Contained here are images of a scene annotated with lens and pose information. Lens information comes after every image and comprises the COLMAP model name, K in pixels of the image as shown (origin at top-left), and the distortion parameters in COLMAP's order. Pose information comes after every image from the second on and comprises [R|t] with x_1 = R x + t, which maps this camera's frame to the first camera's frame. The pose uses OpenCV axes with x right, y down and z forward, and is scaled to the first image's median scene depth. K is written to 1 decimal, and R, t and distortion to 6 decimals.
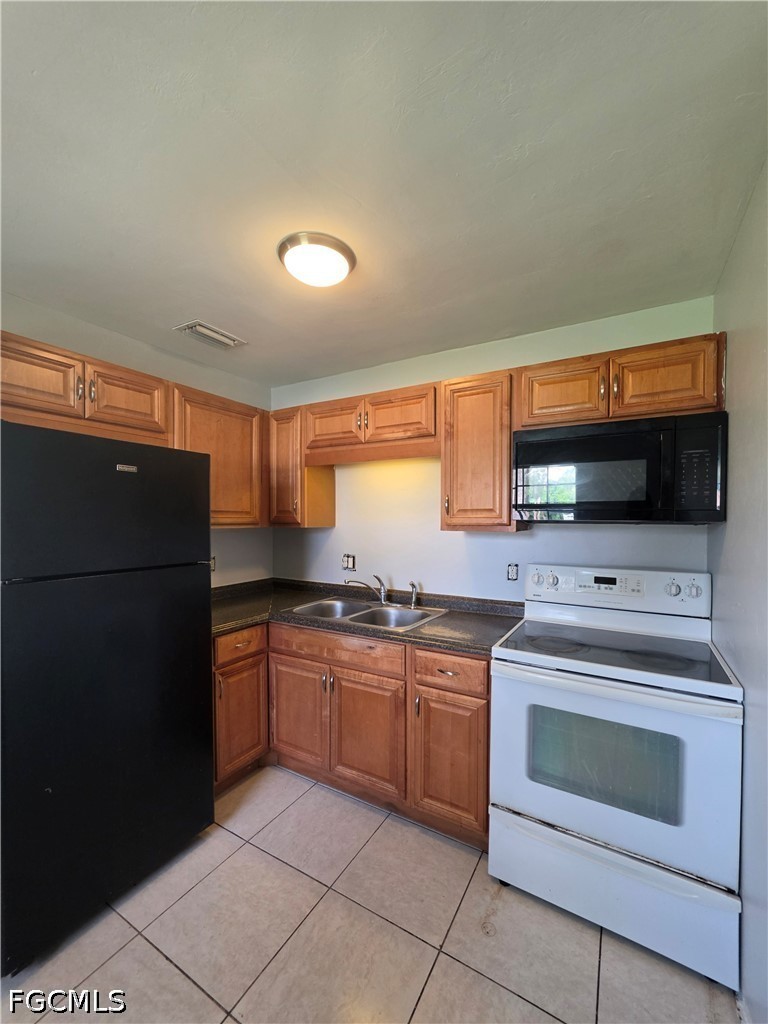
lens RADIAL K [[414.0, 0, 395.8], [0, 414.0, 526.1], [0, 0, 1]] dist [-0.001555, 0.000750]
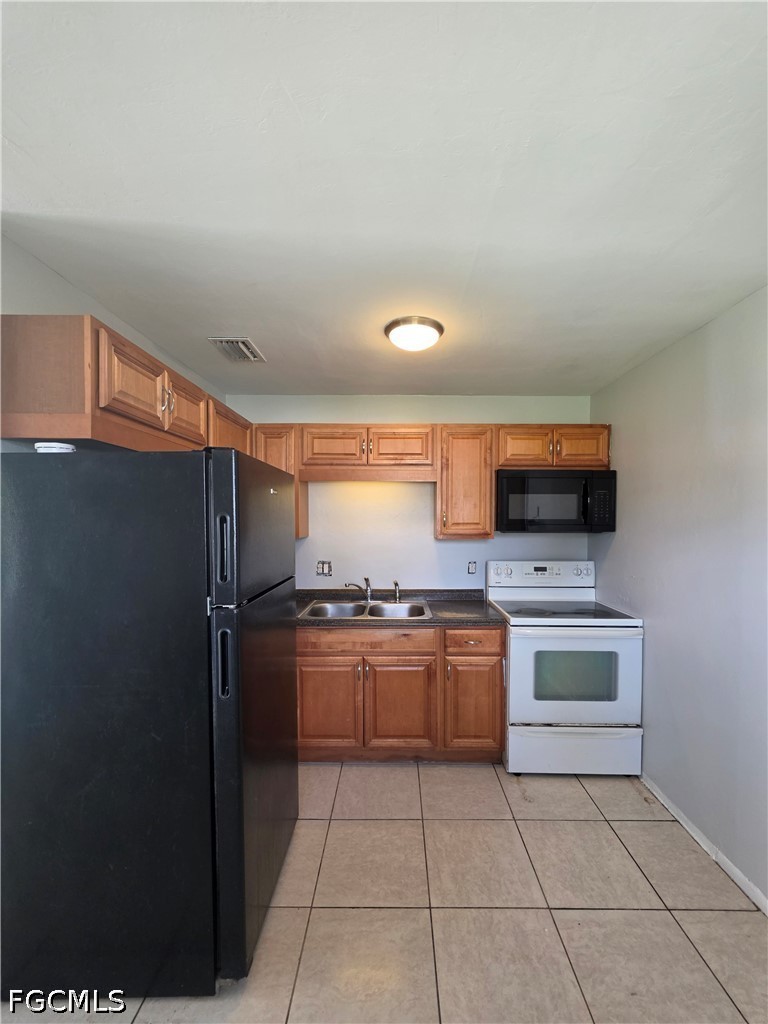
lens RADIAL K [[414.0, 0, 395.8], [0, 414.0, 526.1], [0, 0, 1]] dist [-0.001555, 0.000750]
pose [[0.867825, -0.011016, 0.496748, -0.721308], [0.010158, 0.999939, 0.004430, -0.040585], [-0.496766, 0.001201, 0.867883, -0.068489]]
